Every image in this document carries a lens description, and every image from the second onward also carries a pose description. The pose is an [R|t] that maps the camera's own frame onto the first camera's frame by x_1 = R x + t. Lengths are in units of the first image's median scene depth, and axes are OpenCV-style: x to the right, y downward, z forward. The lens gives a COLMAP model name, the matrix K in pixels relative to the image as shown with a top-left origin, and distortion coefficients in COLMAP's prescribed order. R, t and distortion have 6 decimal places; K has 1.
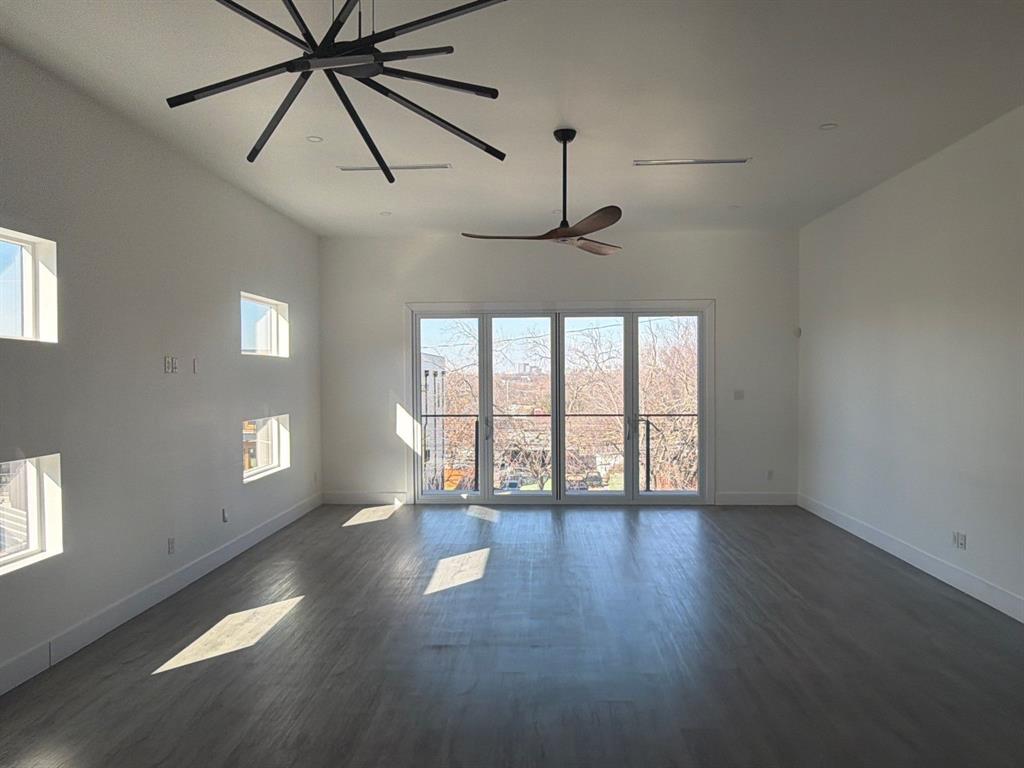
lens RADIAL K [[701.0, 0, 512.8], [0, 701.0, 389.9], [0, 0, 1]] dist [-0.002527, -0.003231]
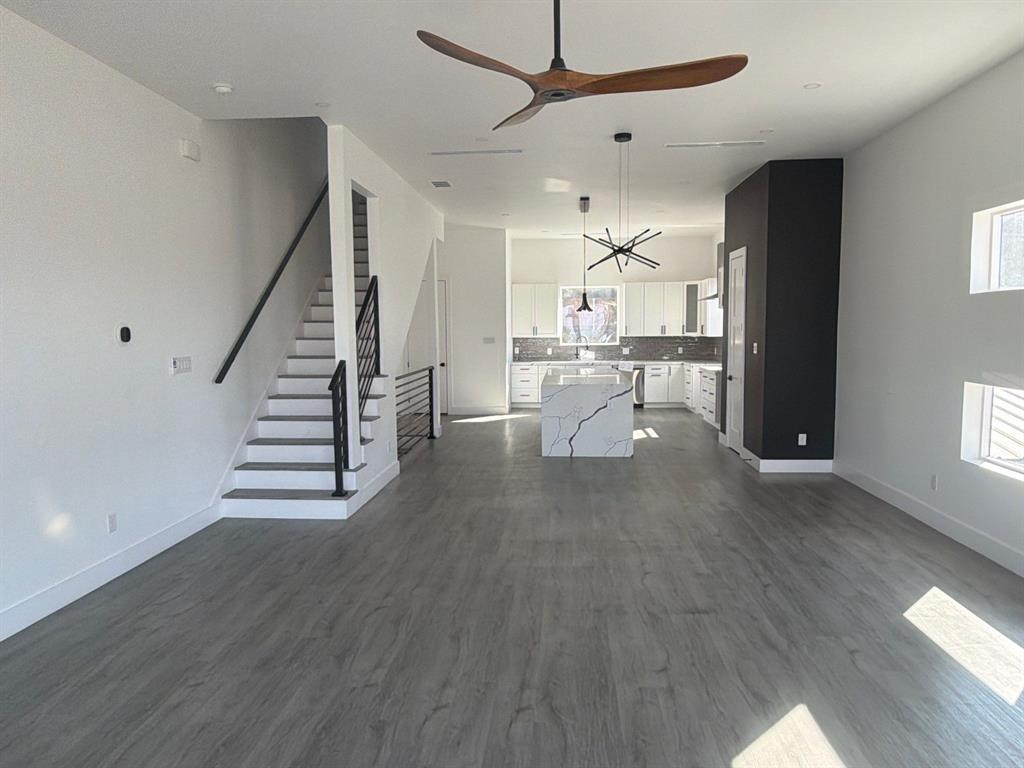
lens RADIAL K [[701.0, 0, 502.7], [0, 701.0, 393.9], [0, 0, 1]] dist [-0.002527, -0.003231]
pose [[-0.998312, 0.012922, 0.056625, 0.068191], [0.019242, 0.993461, 0.112536, -0.027233], [-0.054800, 0.113436, -0.992033, 1.264736]]
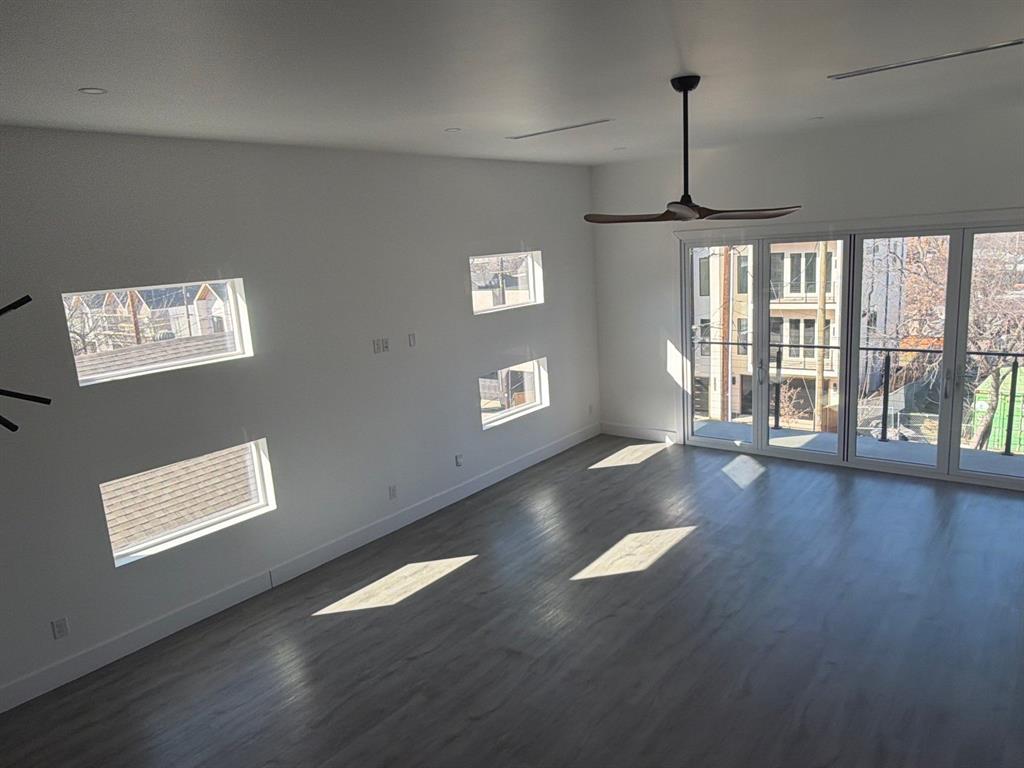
lens RADIAL K [[701.0, 0, 511.1], [0, 701.0, 391.6], [0, 0, 1]] dist [-0.002527, -0.003231]
pose [[0.800523, 0.078716, -0.594110, 0.321156], [0.048375, 0.979615, 0.194975, -0.146816], [0.597346, -0.184822, 0.780396, 0.163509]]
